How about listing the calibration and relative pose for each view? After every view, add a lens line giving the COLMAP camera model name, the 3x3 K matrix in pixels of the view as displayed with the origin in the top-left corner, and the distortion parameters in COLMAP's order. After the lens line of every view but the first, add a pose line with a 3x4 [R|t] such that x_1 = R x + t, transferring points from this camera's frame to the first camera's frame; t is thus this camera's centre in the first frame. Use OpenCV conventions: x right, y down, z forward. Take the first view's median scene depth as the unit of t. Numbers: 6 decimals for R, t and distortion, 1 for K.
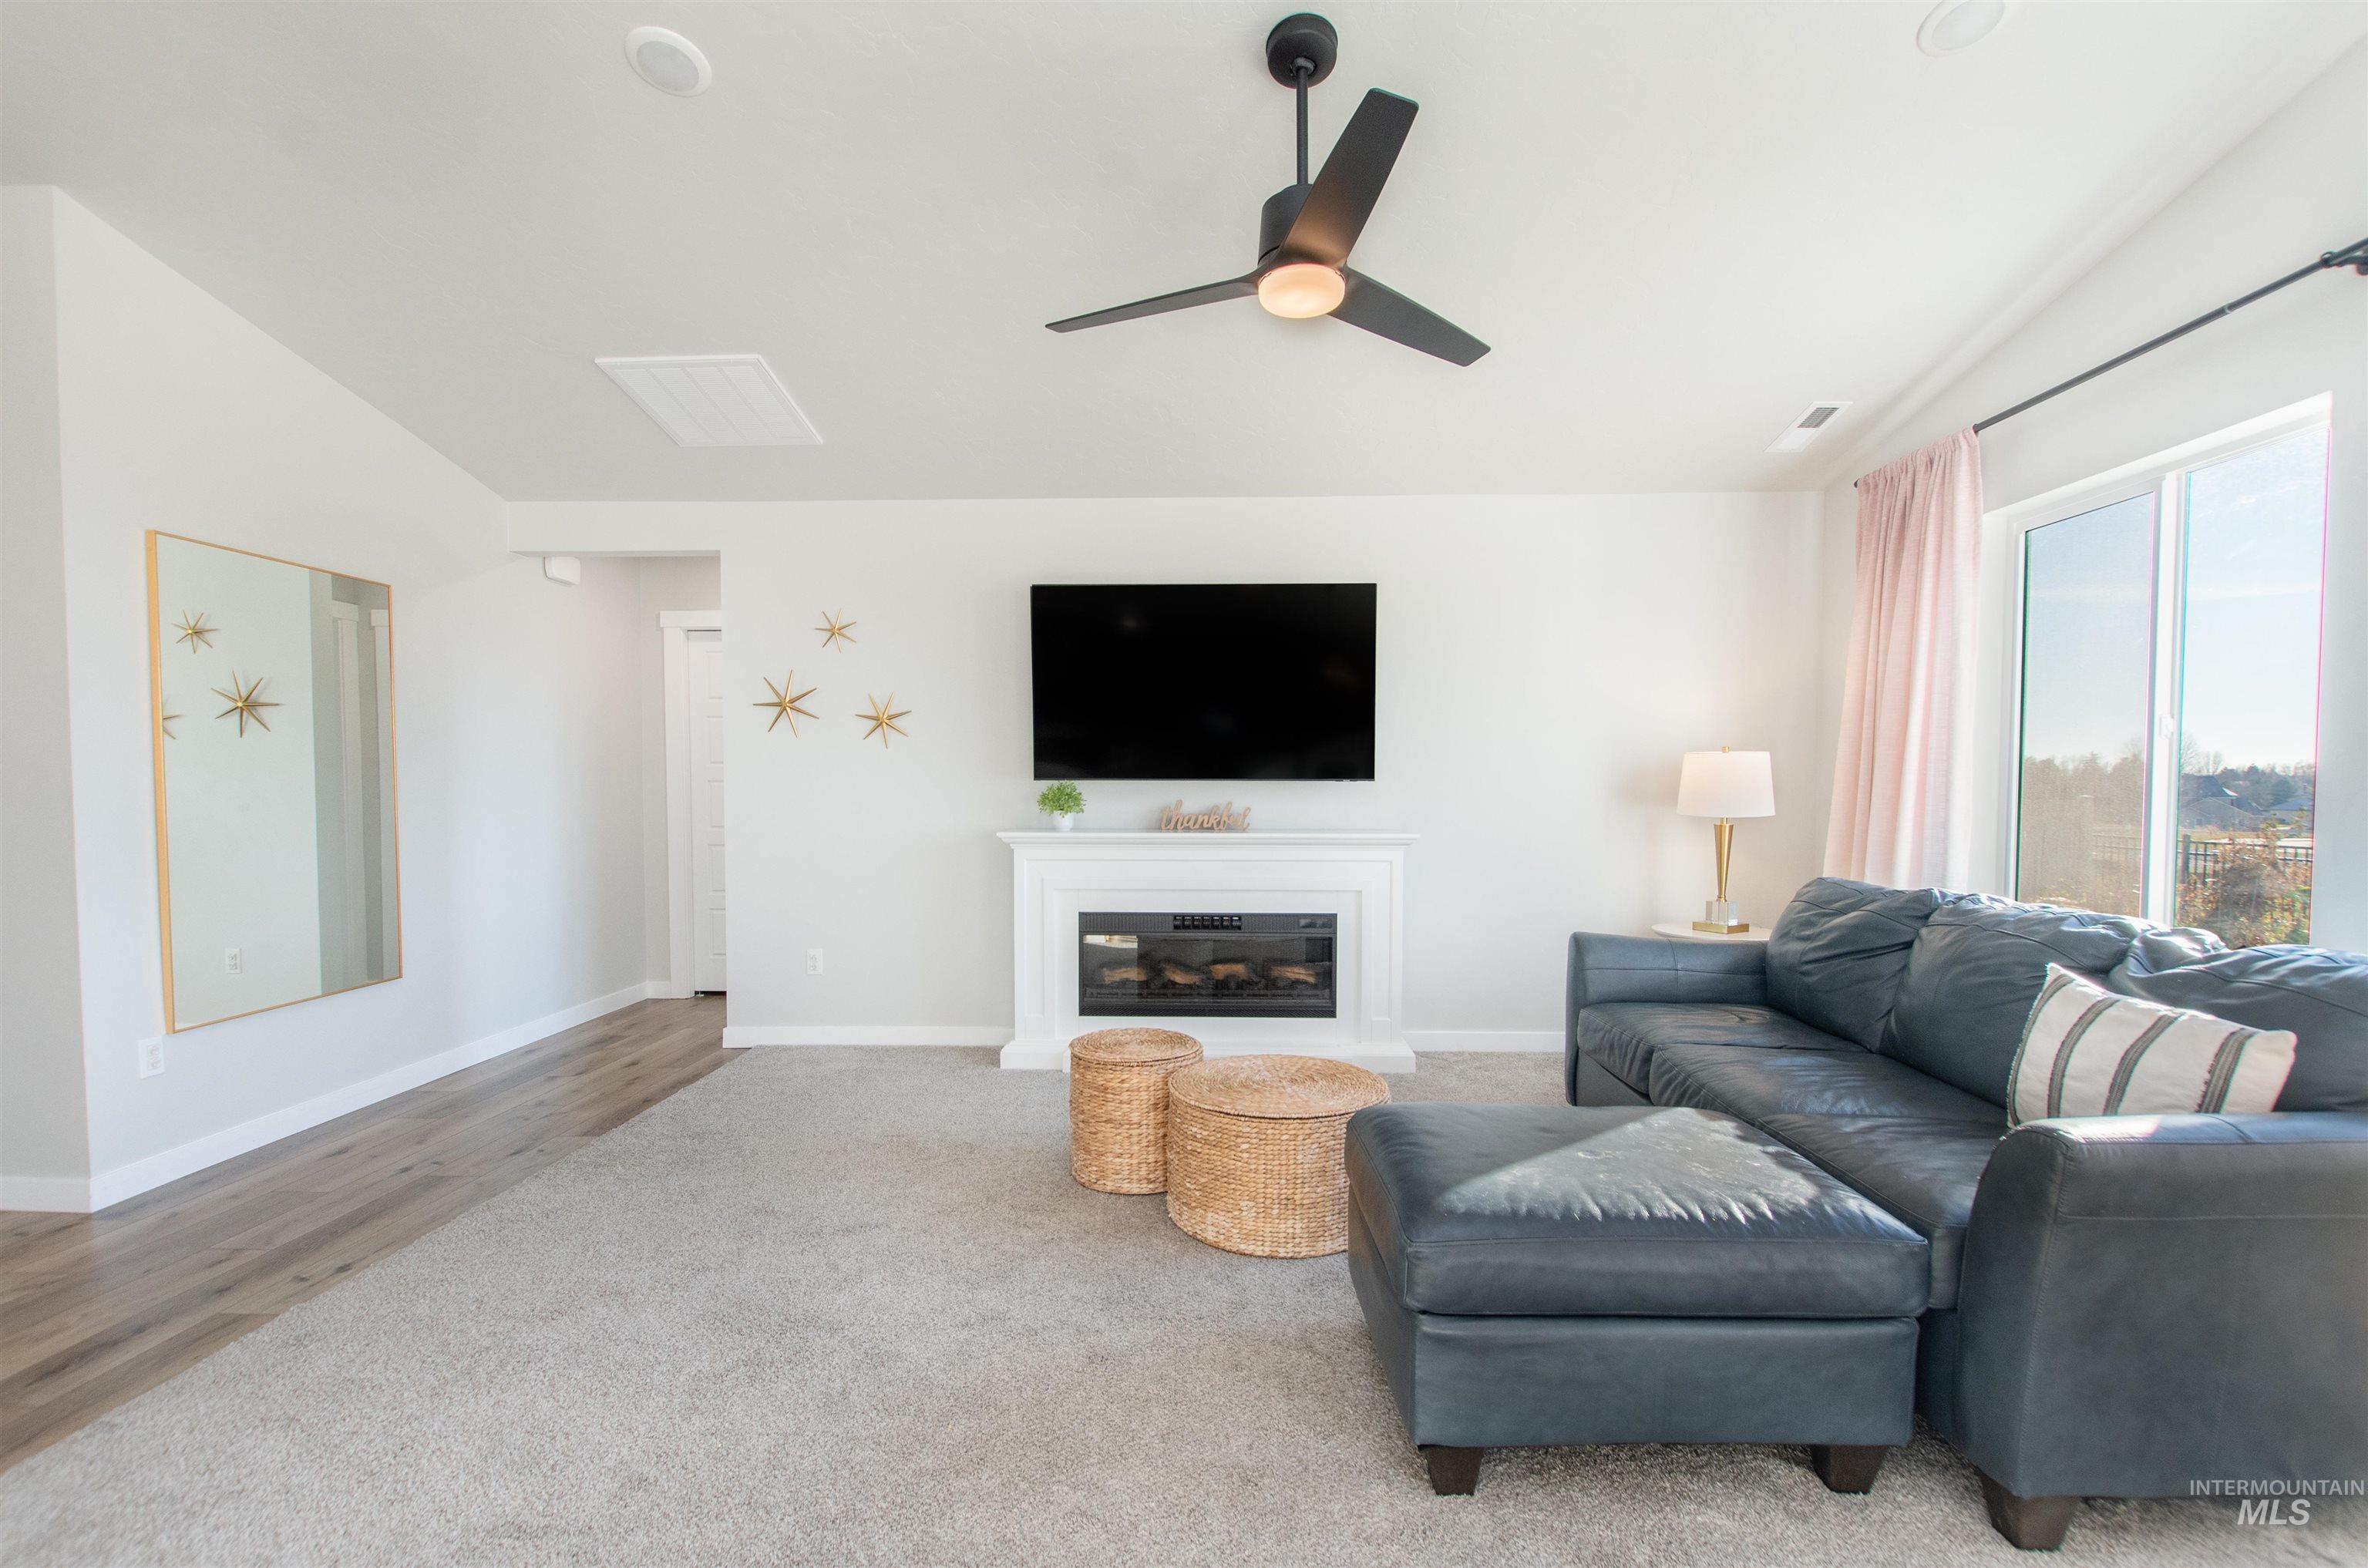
lens RADIAL K [[1070.8, 0, 1185.8], [0, 1070.8, 819.3], [0, 0, 1]] dist [0.002336, -0.000103]
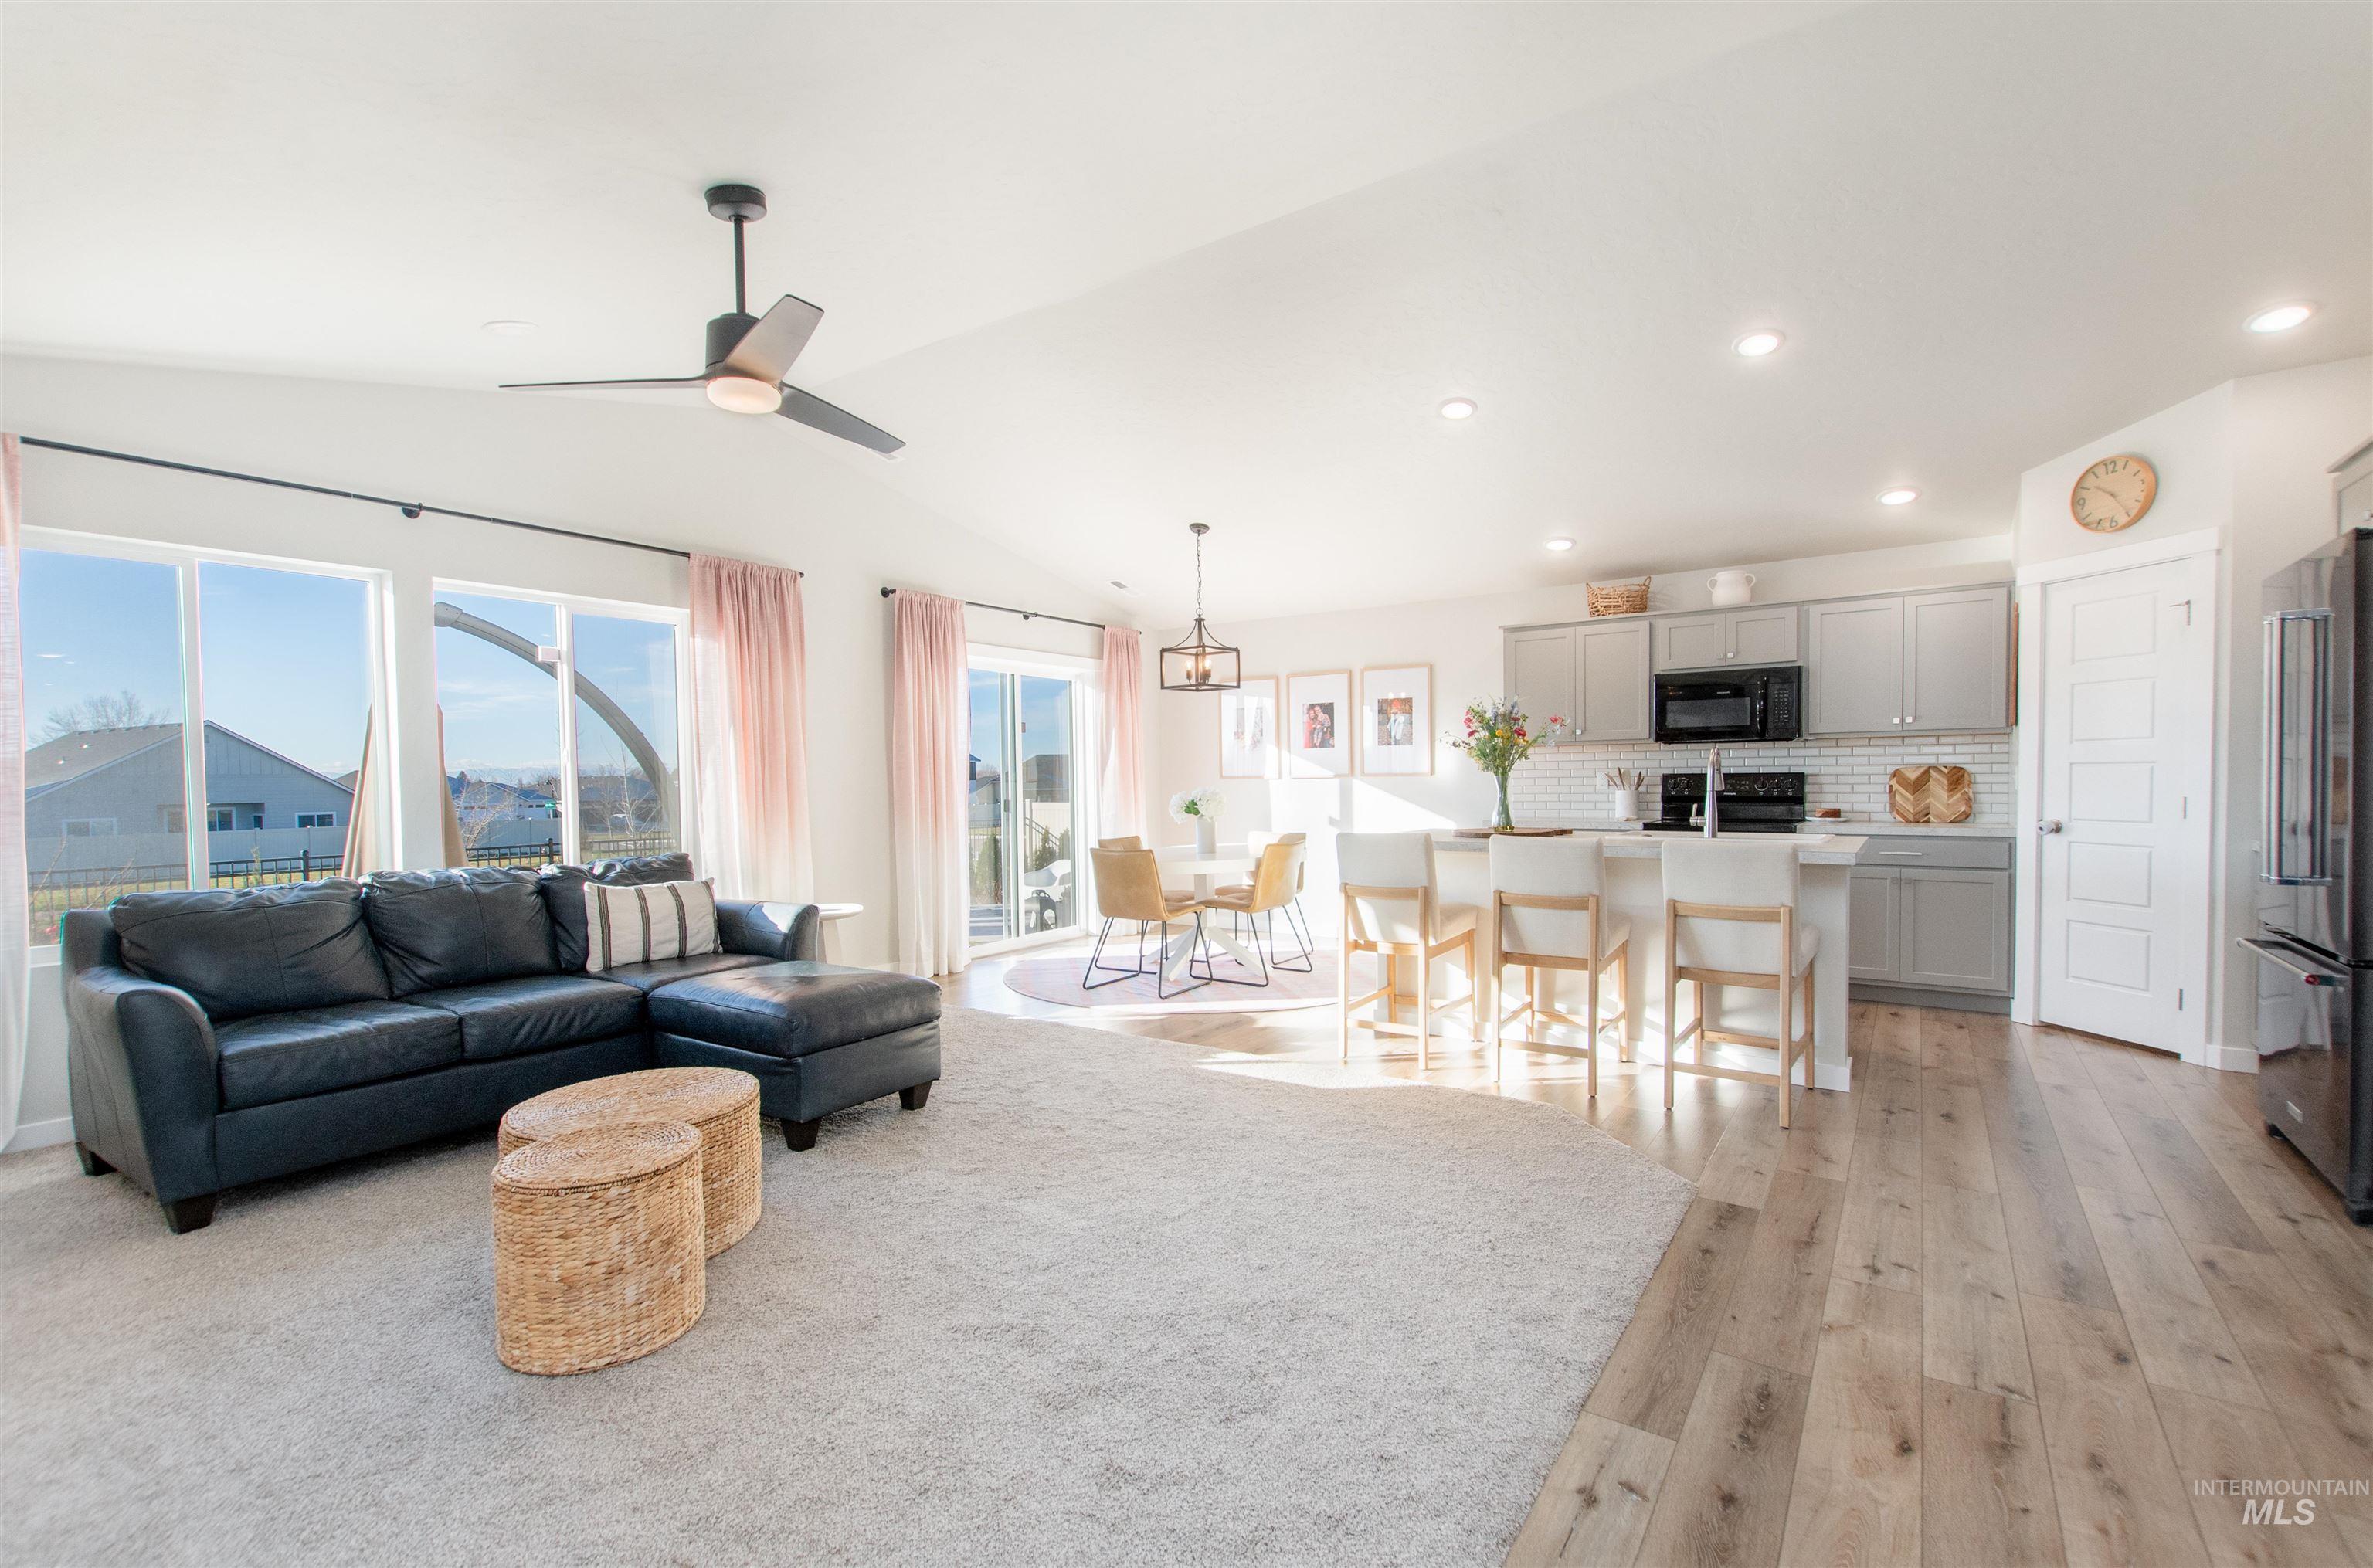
lens RADIAL K [[1073.0, 0, 1188.3], [0, 1073.0, 819.4], [0, 0, 1]] dist [0.002336, -0.000103]
pose [[-0.834842, -0.007928, 0.550432, -0.559201], [0.032768, 0.997408, 0.064064, -0.032020], [-0.549513, 0.071520, -0.832418, 0.986768]]
